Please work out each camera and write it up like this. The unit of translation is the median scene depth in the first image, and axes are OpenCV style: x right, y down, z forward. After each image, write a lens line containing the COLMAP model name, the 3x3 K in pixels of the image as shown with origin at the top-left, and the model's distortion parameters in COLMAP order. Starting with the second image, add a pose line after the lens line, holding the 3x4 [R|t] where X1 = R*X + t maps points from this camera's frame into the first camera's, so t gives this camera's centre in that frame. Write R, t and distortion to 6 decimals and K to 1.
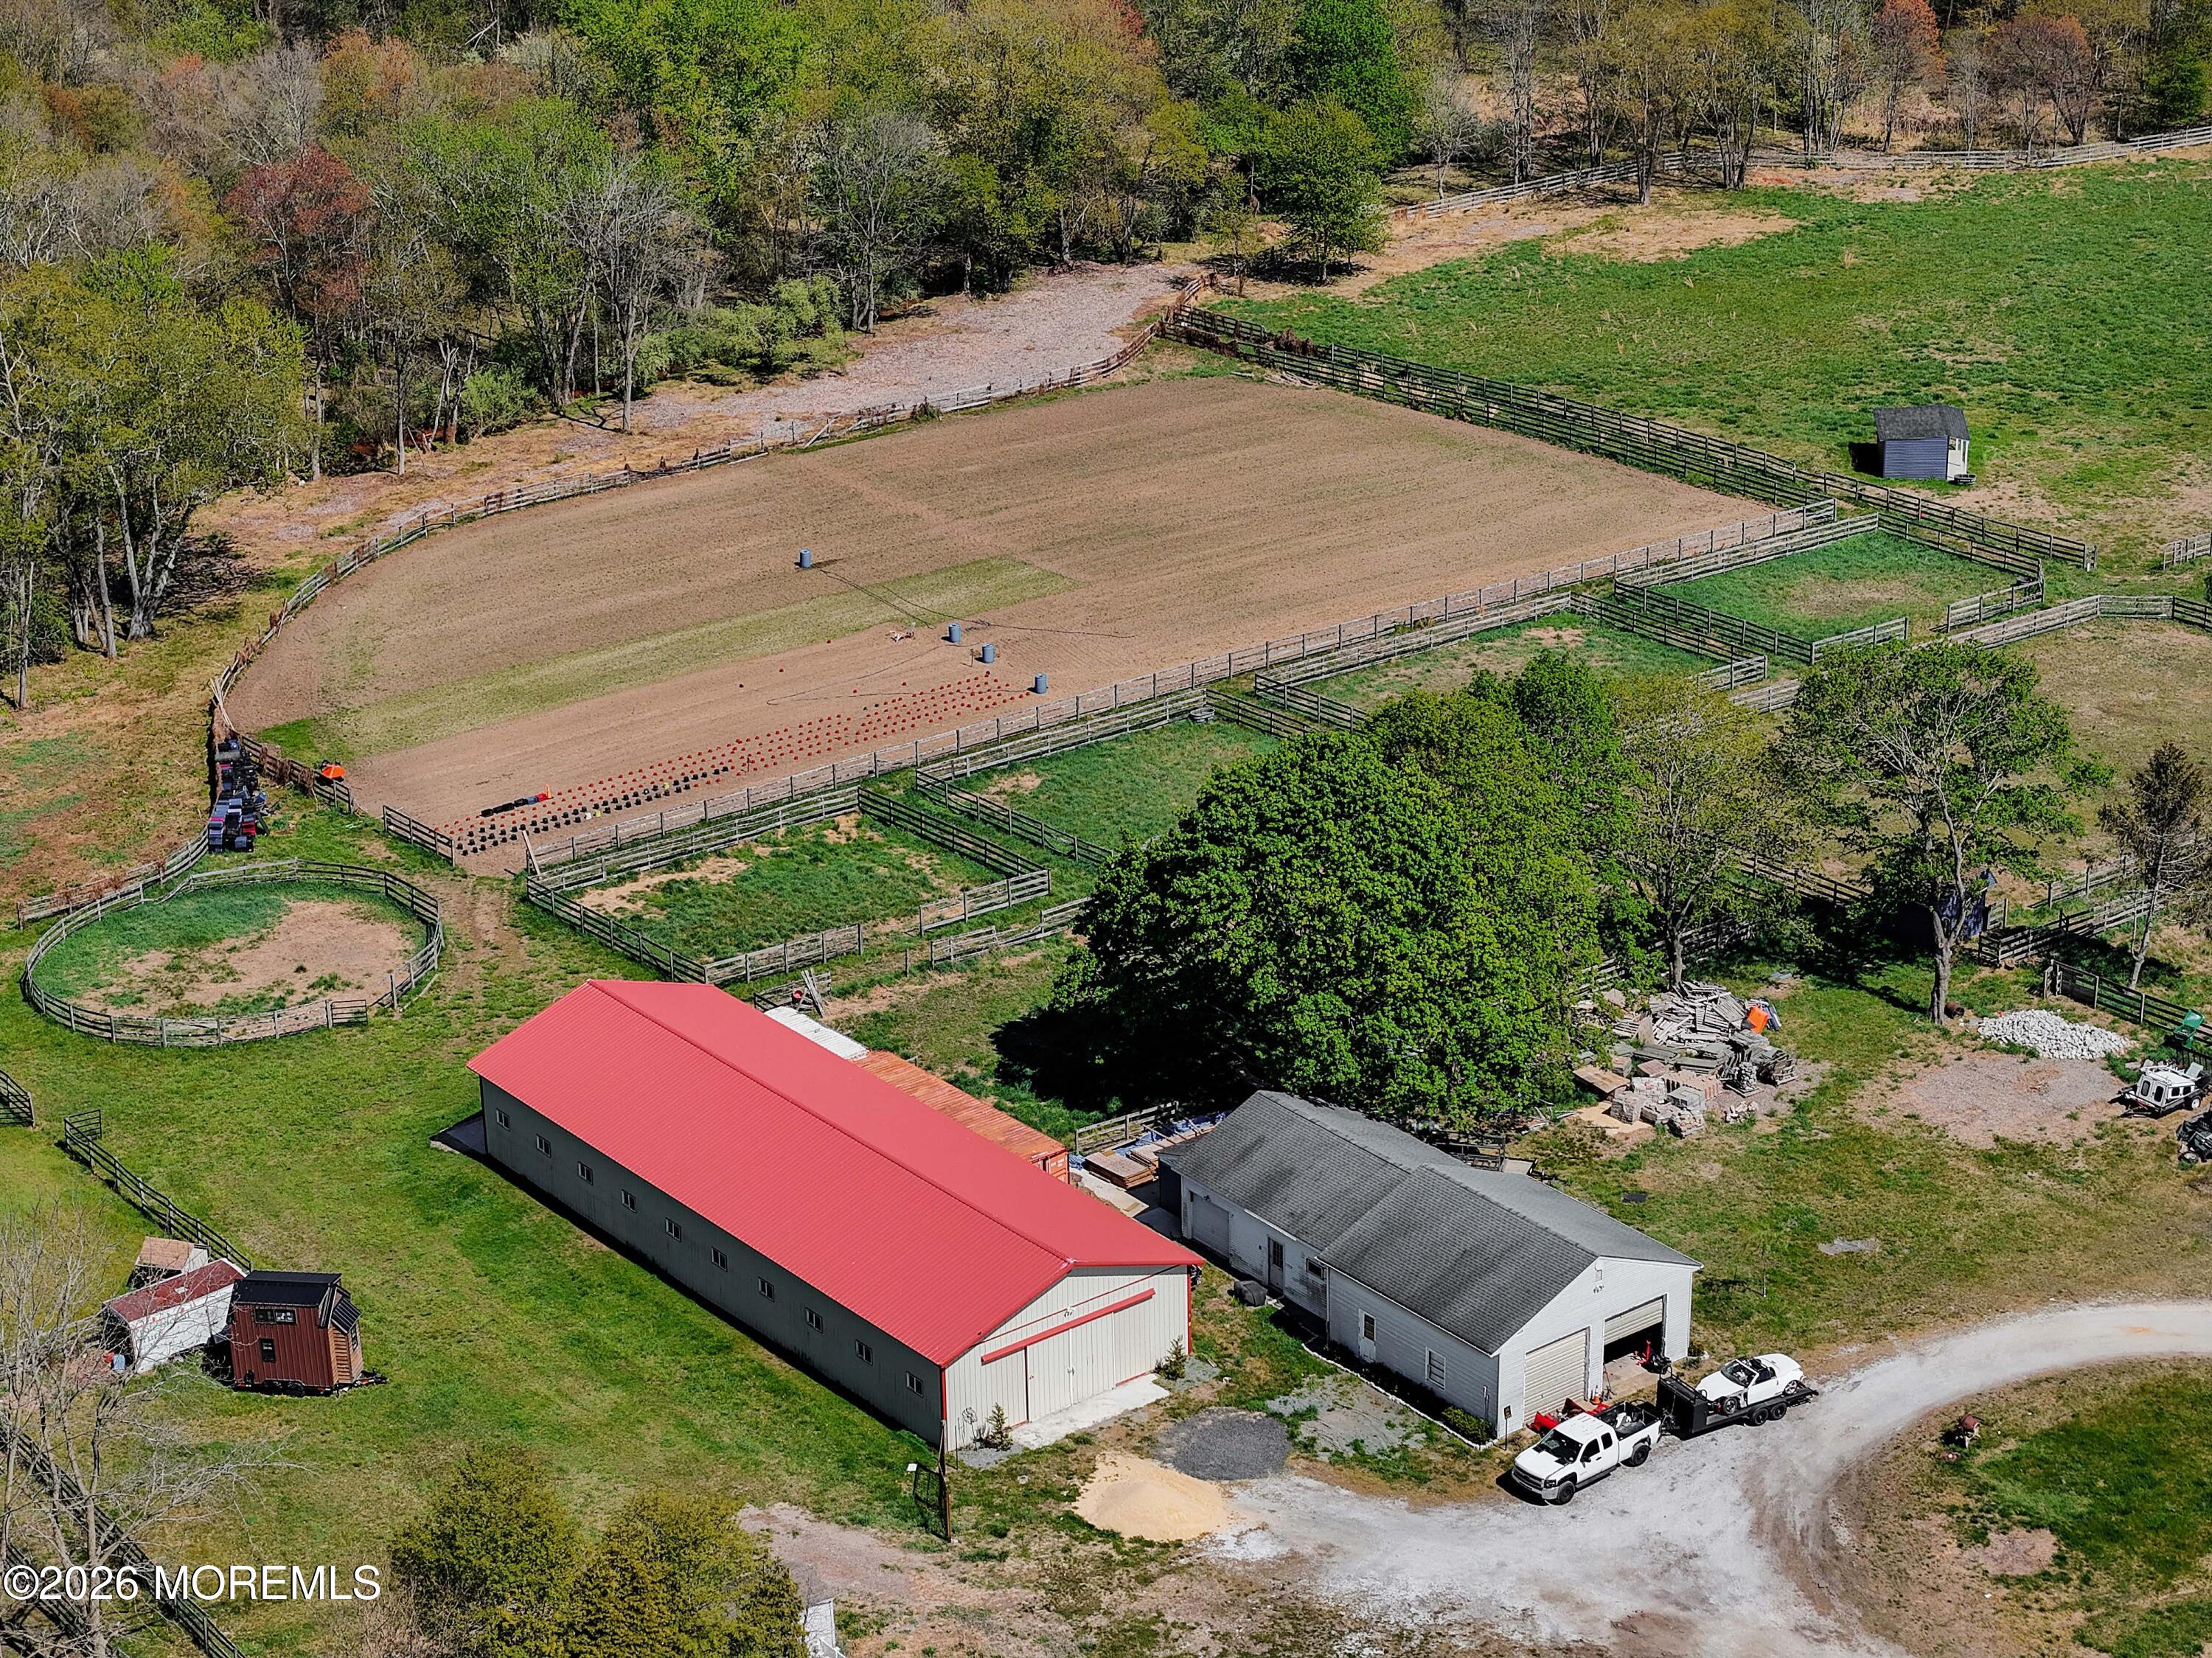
lens RADIAL K [[4430.4, 0, 1111.5], [0, 4430.4, 831.0], [0, 0, 1]] dist [-0.123794, 0.000000]
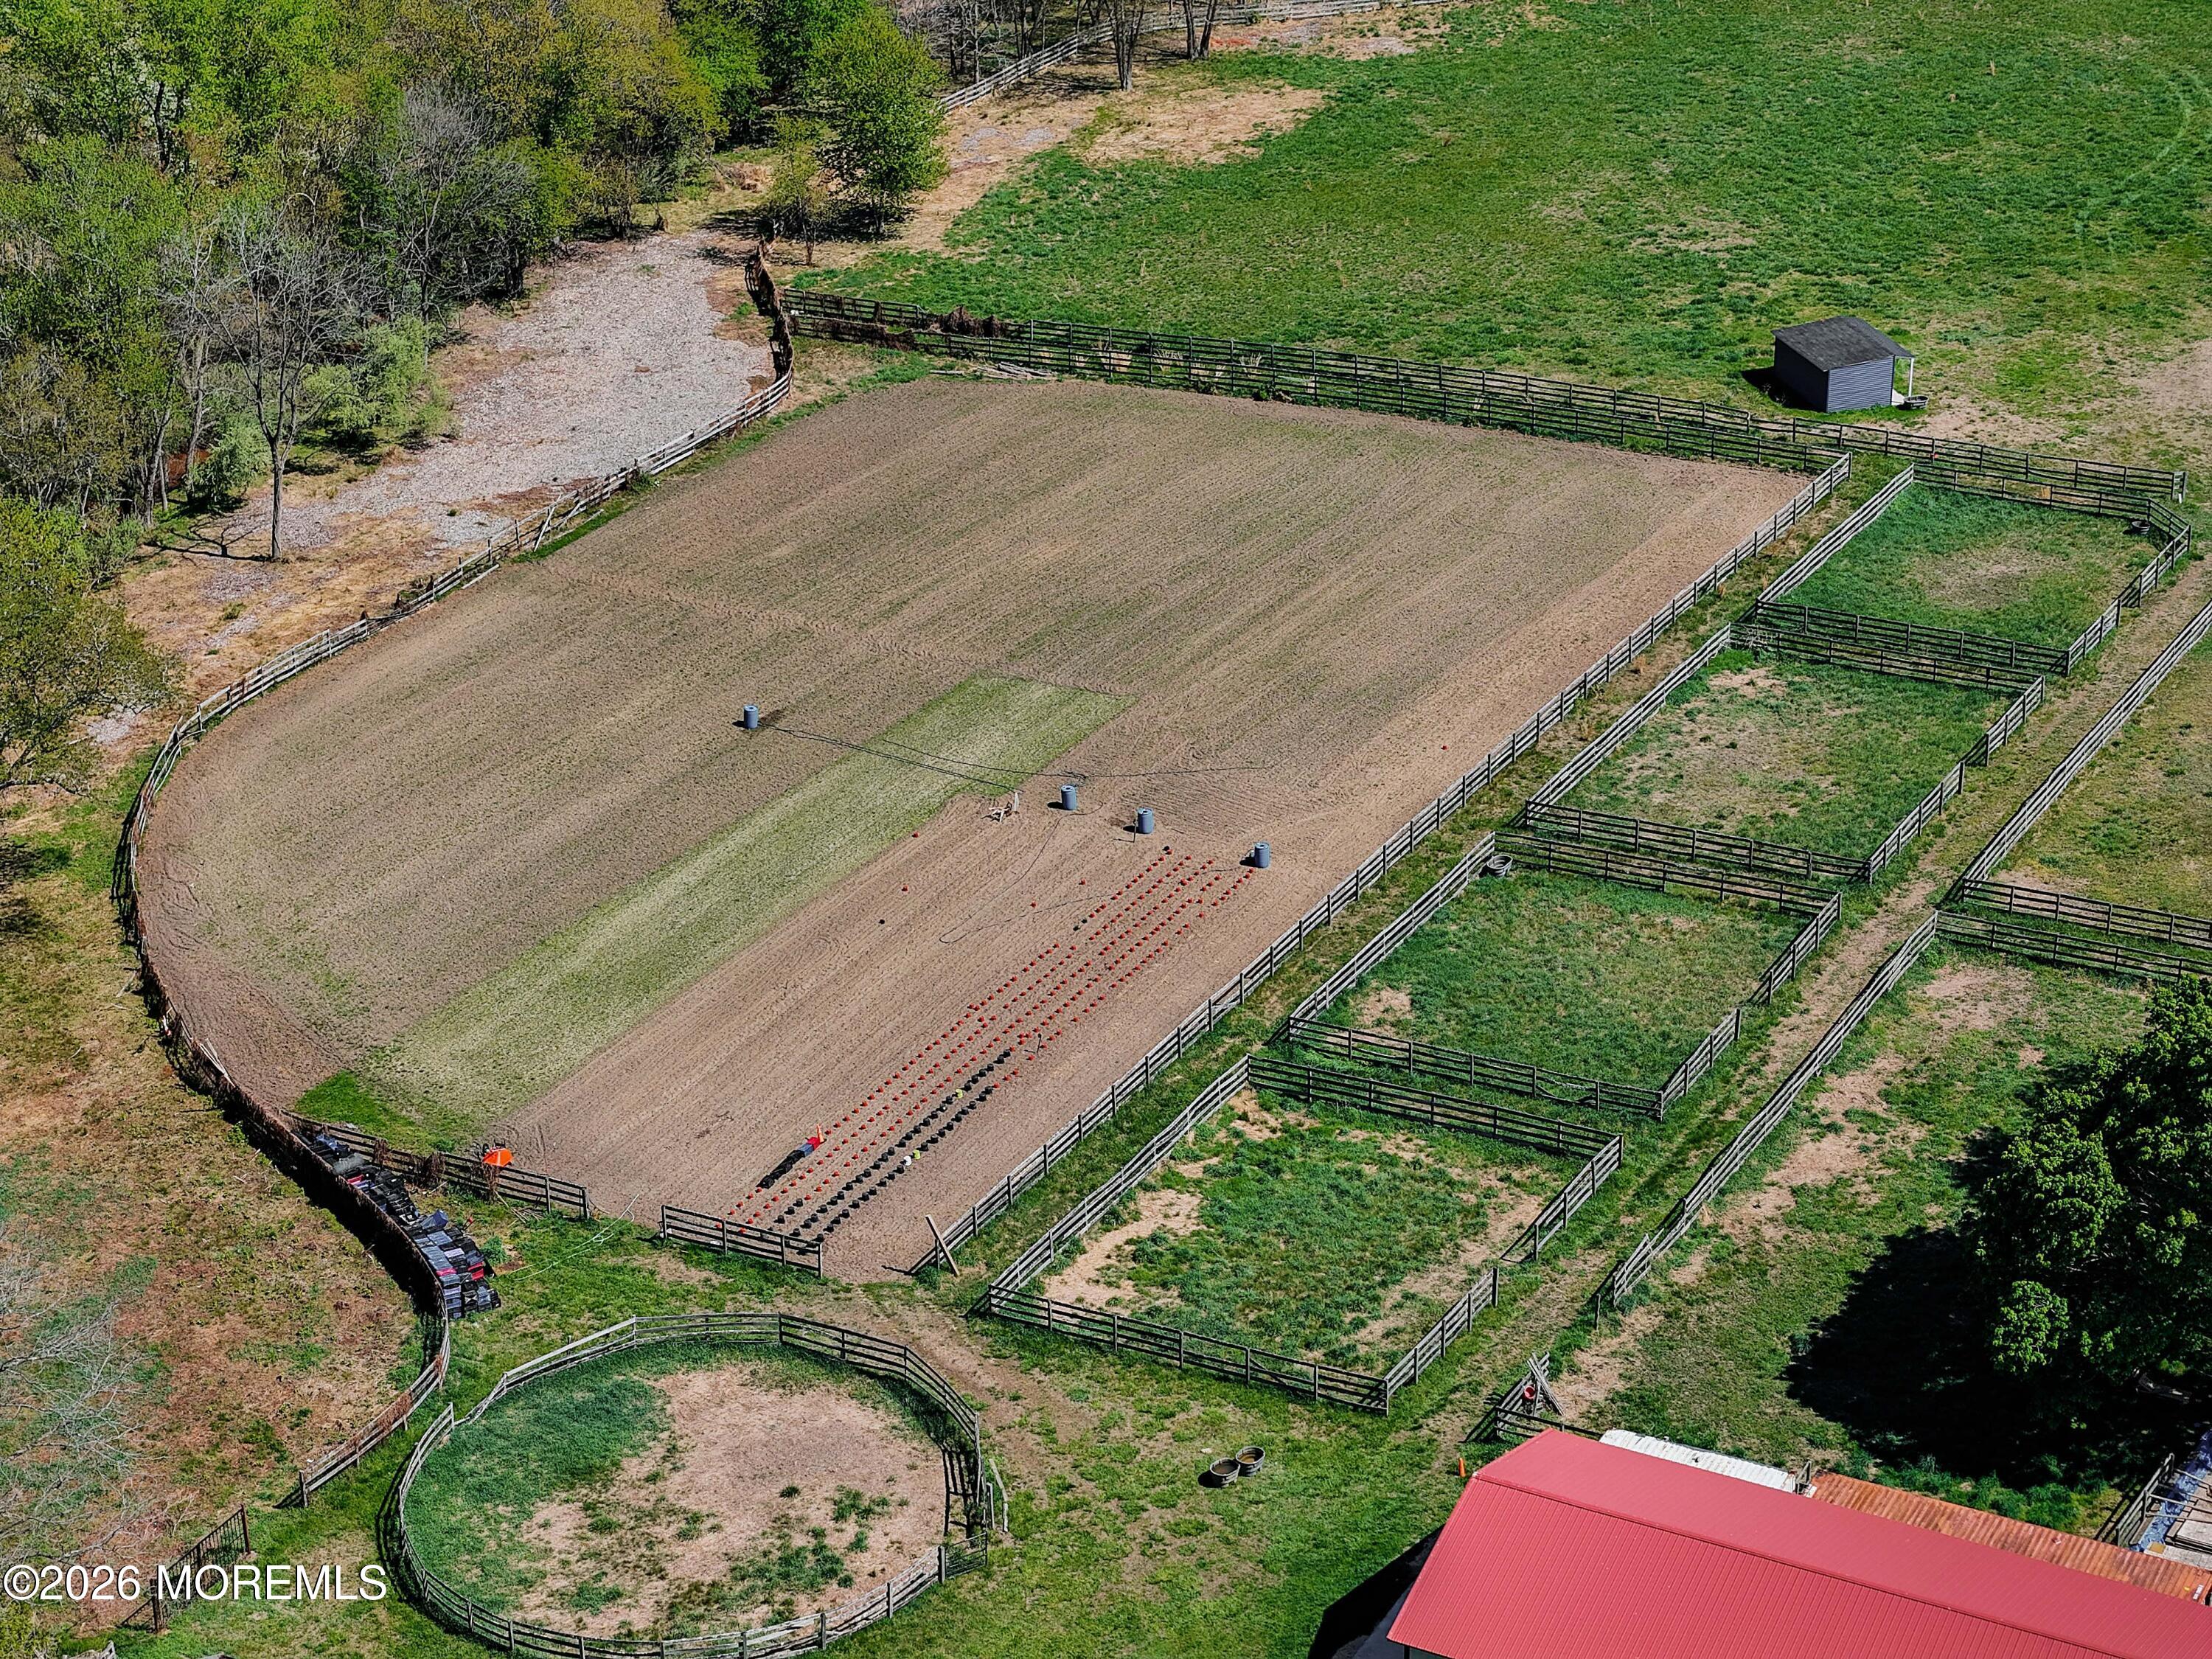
lens RADIAL K [[4430.8, 0, 1107.3], [0, 4430.8, 842.5], [0, 0, 1]] dist [-0.123794, 0.000000]
pose [[0.916046, -0.171373, 0.362617, -0.342590], [0.148025, 0.984746, 0.091449, -0.117145], [-0.372758, -0.030095, 0.927440, 0.295410]]
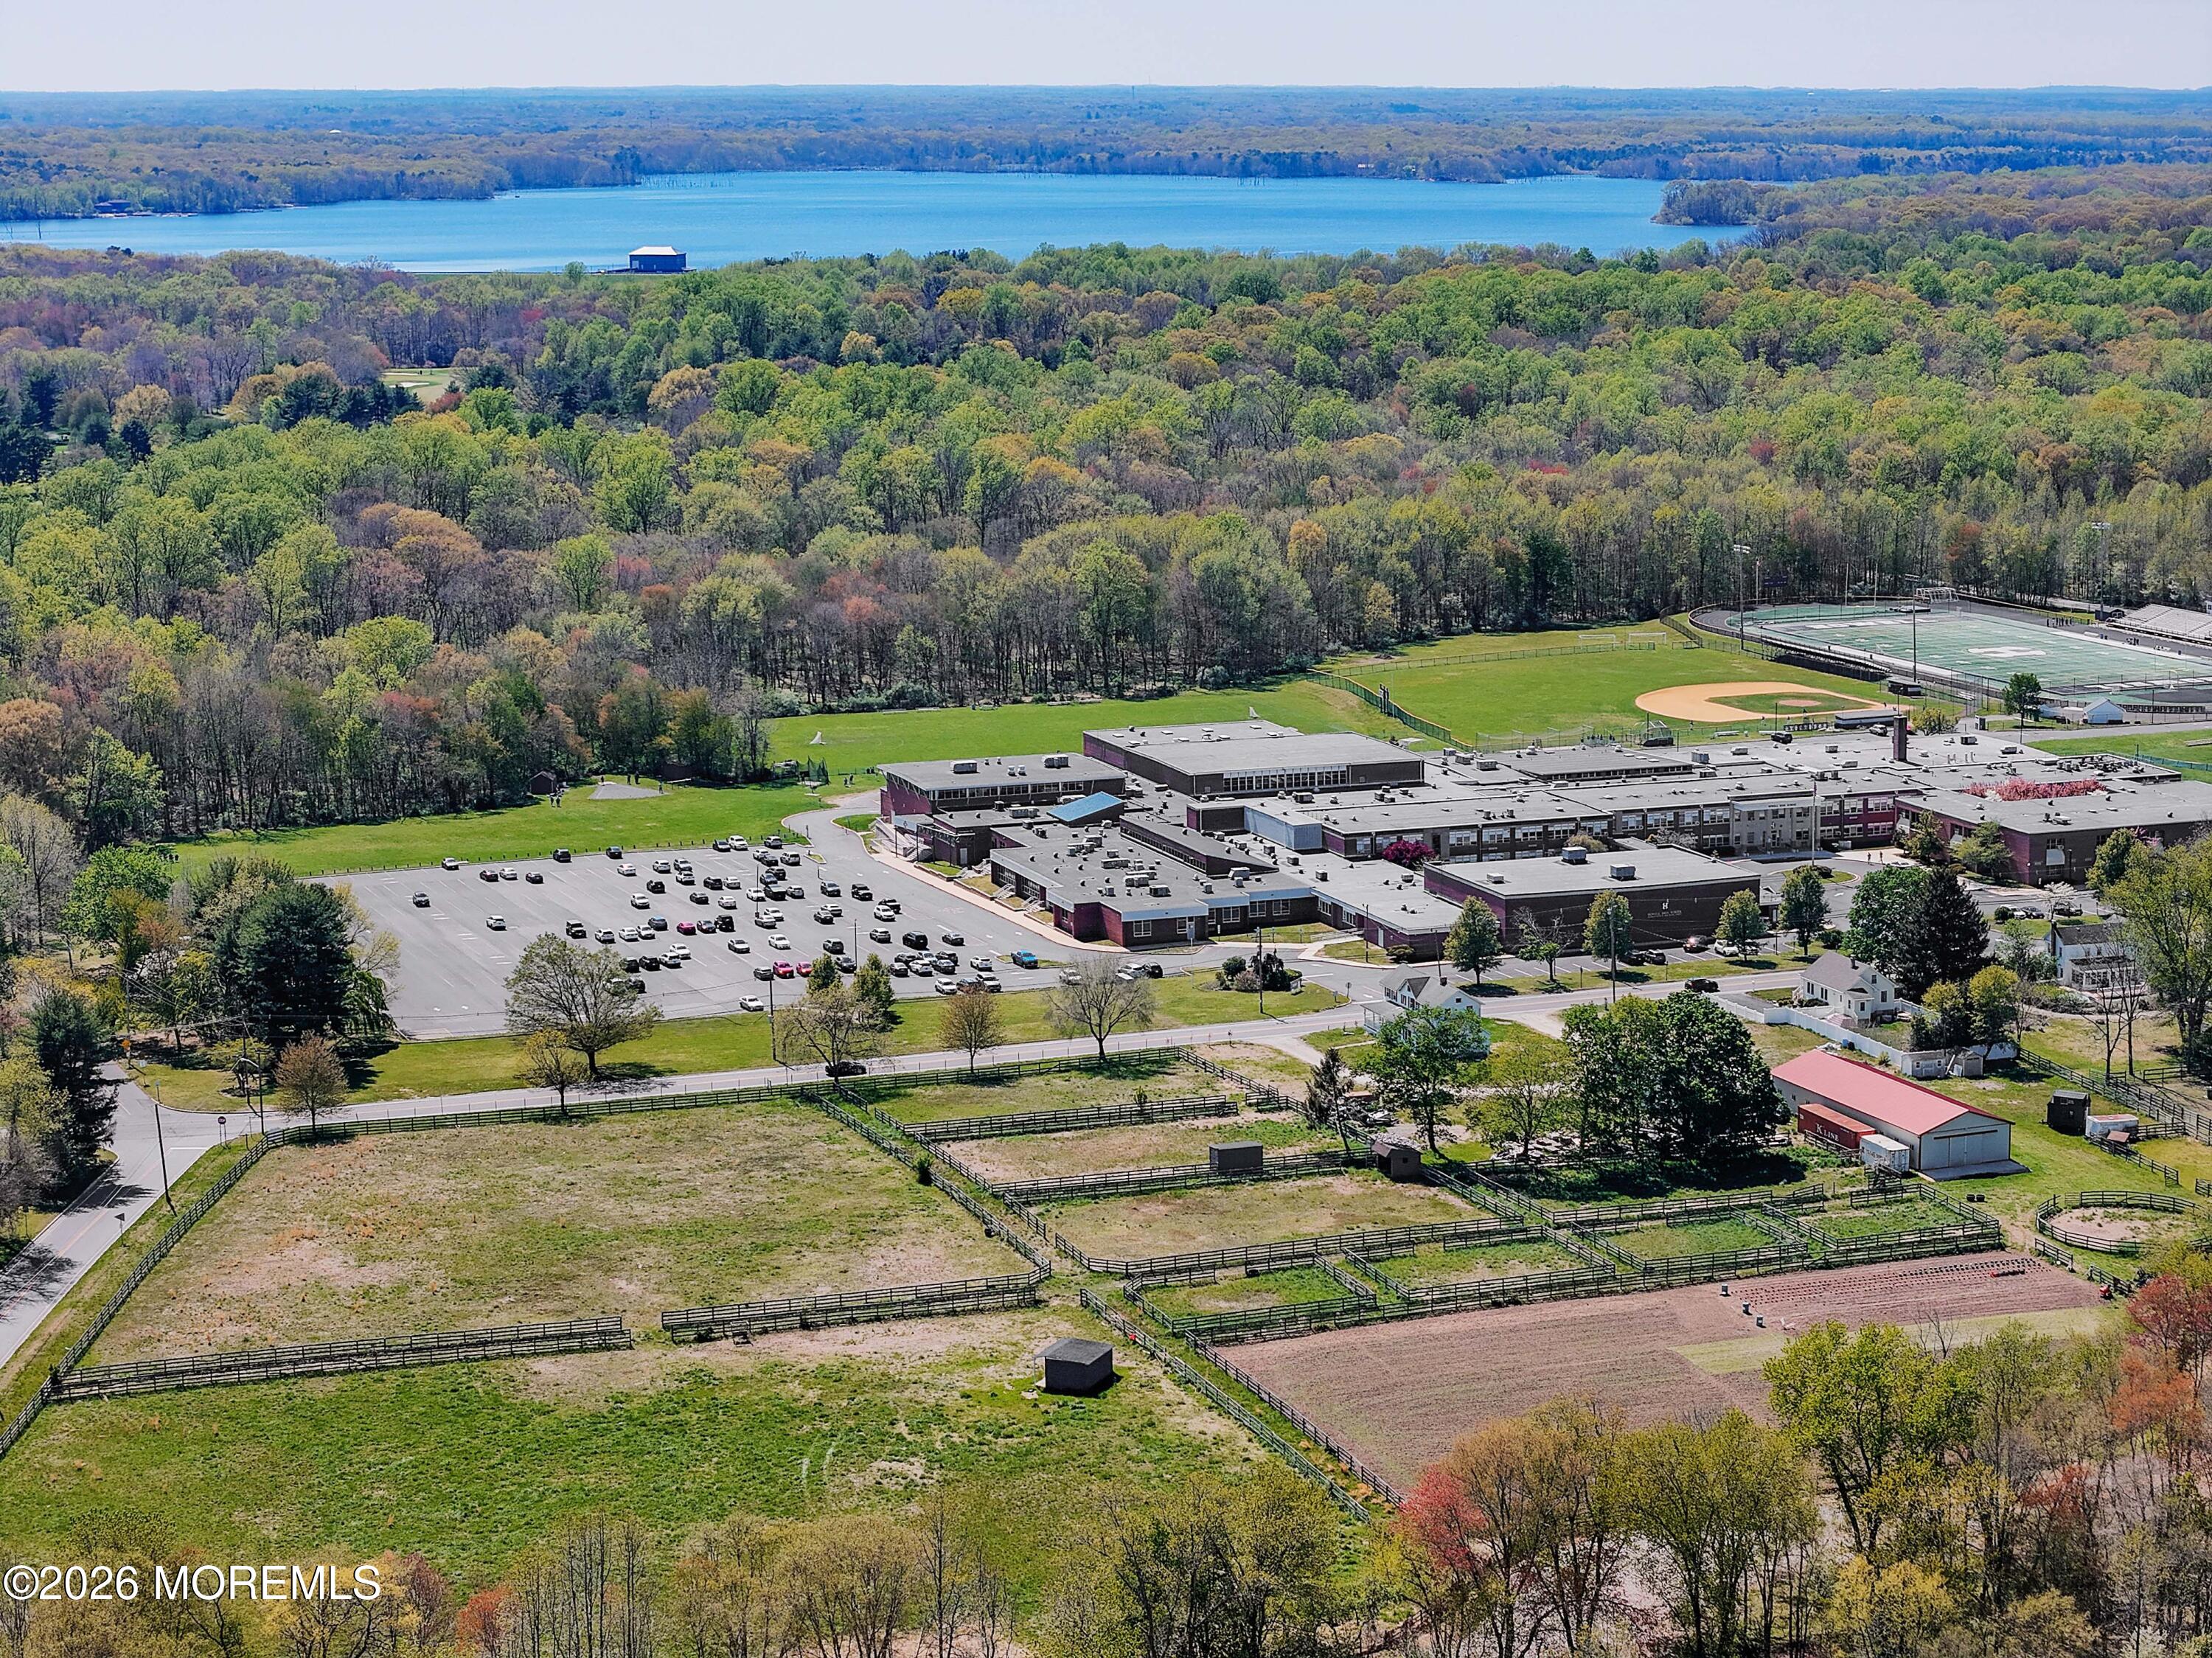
lens RADIAL K [[4430.4, 0, 1116.2], [0, 4430.4, 830.8], [0, 0, 1]] dist [-0.123794, 0.000000]
pose [[-0.956279, -0.023111, 0.291541, -0.315829], [0.135141, 0.849139, 0.510588, -1.212914], [-0.259359, 0.527664, -0.808890, 2.558023]]
